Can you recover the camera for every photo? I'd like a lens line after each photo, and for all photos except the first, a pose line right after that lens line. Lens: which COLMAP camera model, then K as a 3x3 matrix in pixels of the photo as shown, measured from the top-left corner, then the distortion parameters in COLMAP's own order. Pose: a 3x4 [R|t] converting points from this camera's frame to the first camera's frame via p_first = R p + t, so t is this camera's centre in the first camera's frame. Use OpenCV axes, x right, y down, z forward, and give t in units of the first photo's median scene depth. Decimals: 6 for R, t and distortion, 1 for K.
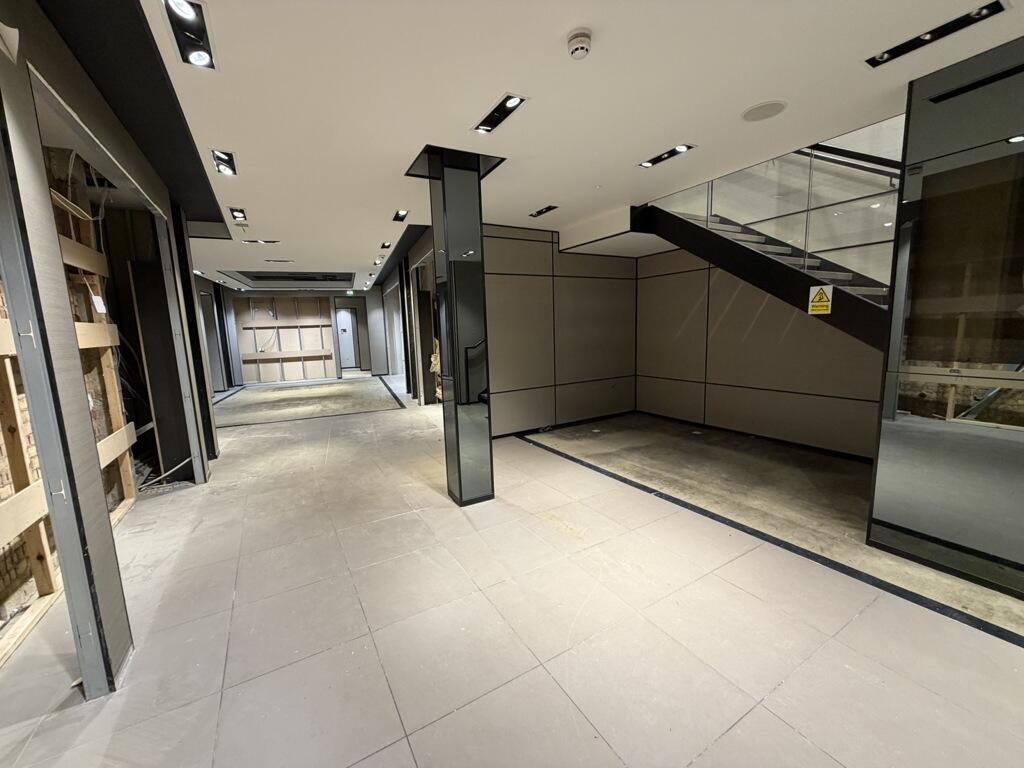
lens RADIAL K [[404.3, 0, 510.1], [0, 404.3, 387.7], [0, 0, 1]] dist [0.000886, -0.001028]
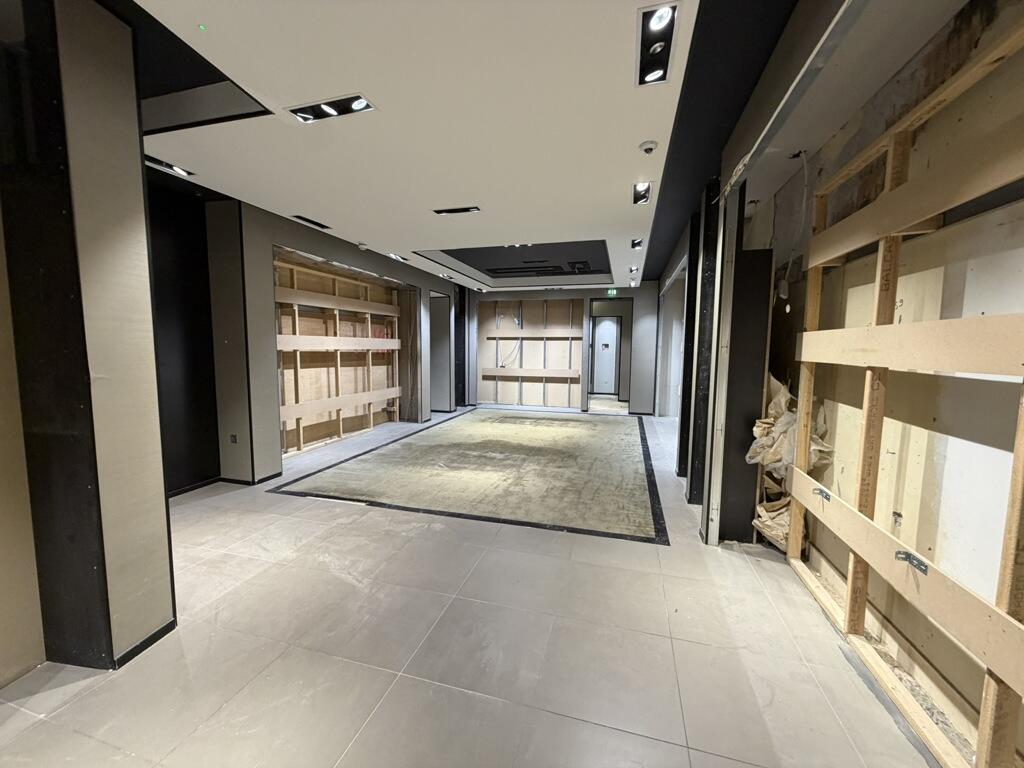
lens RADIAL K [[404.3, 0, 512.2], [0, 404.3, 383.5], [0, 0, 1]] dist [0.000886, -0.001028]
pose [[0.789574, 0.097537, -0.605855, -0.094397], [-0.128264, 0.991712, -0.007503, -0.051824], [0.600101, 0.083633, 0.795540, 0.356686]]
